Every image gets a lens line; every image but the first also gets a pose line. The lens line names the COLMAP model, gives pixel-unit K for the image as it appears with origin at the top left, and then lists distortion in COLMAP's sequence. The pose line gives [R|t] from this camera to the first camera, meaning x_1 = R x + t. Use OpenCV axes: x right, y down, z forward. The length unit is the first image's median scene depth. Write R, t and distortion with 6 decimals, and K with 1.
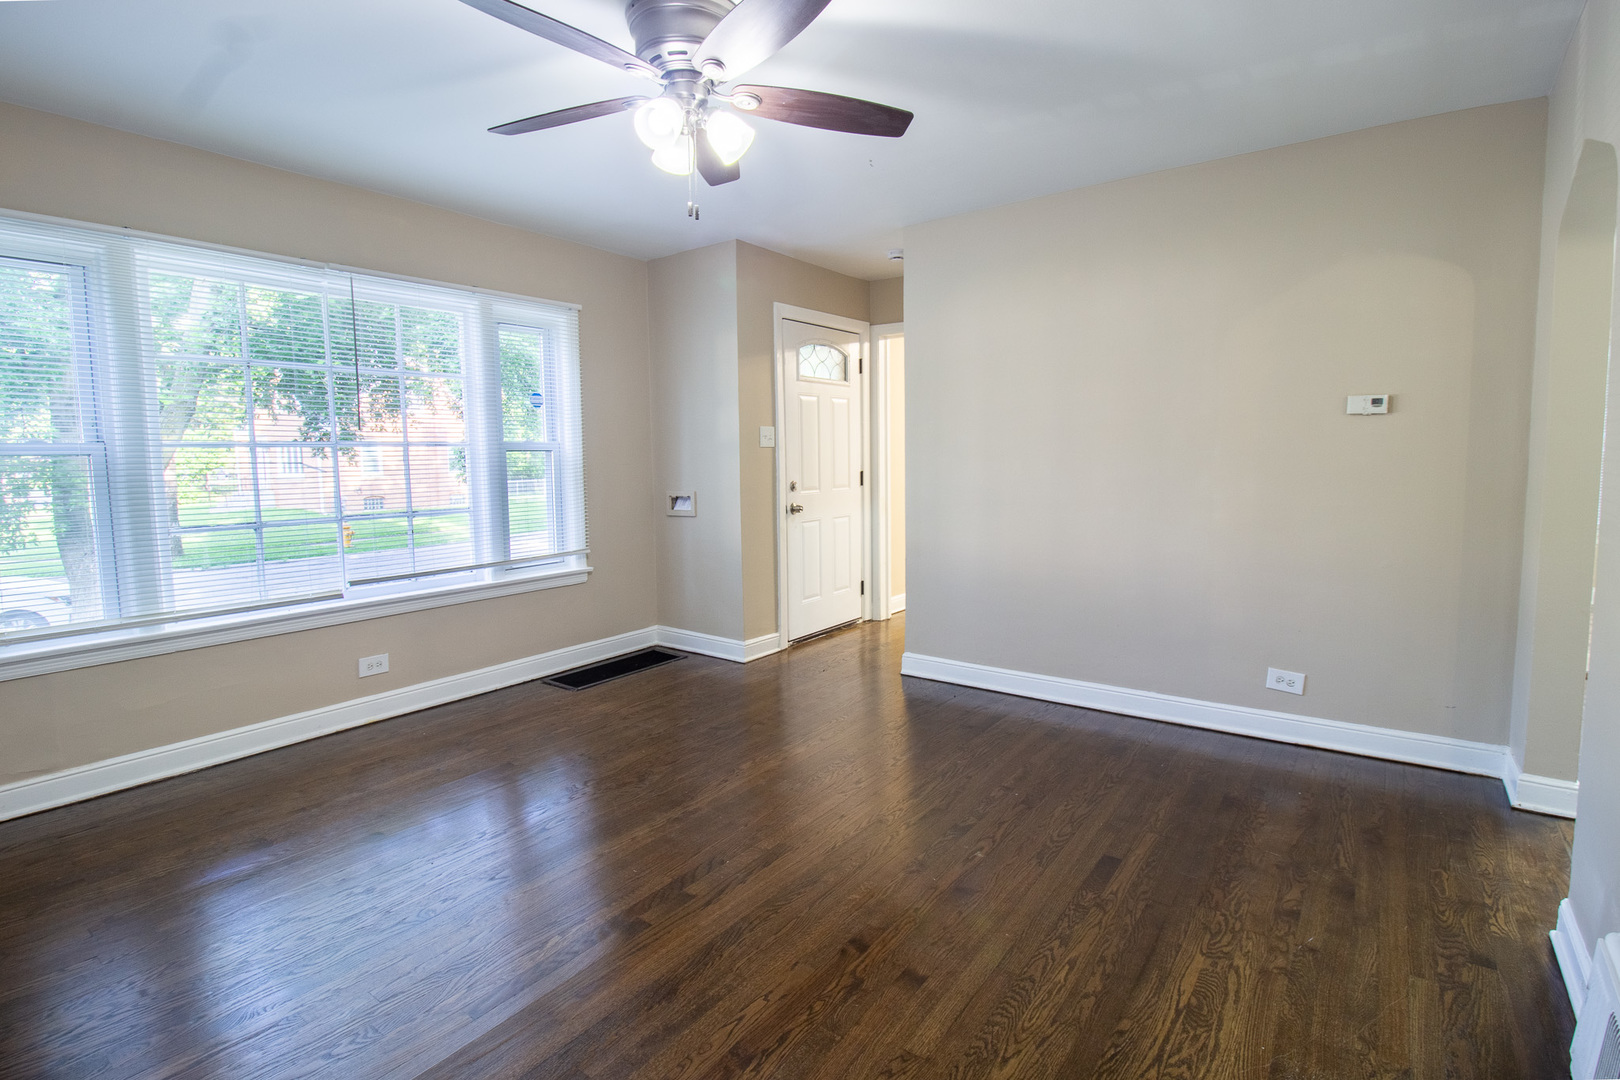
lens RADIAL K [[772.0, 0, 811.2], [0, 772.0, 523.0], [0, 0, 1]] dist [-0.020068, -0.000426]
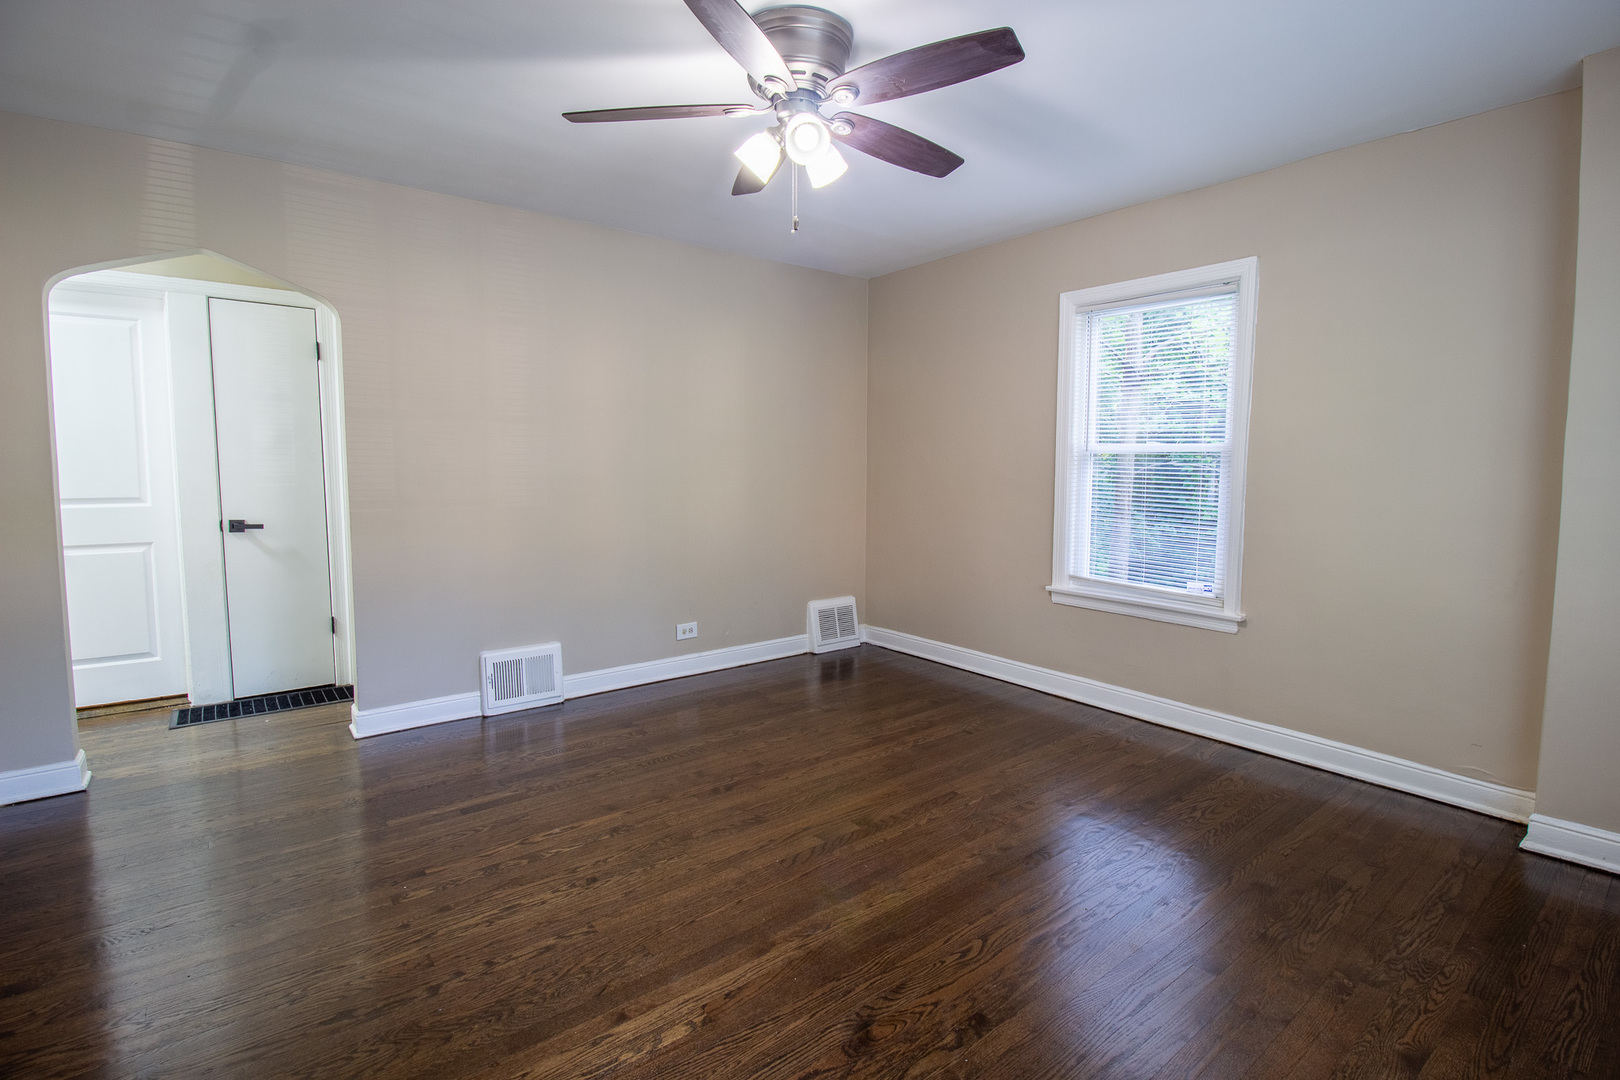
lens RADIAL K [[772.0, 0, 811.2], [0, 772.0, 523.0], [0, 0, 1]] dist [-0.020068, -0.000426]
pose [[-0.965386, -0.010993, 0.260593, -0.362339], [0.033996, 0.985285, 0.167503, -0.152068], [-0.258599, 0.170564, -0.950807, 1.650029]]
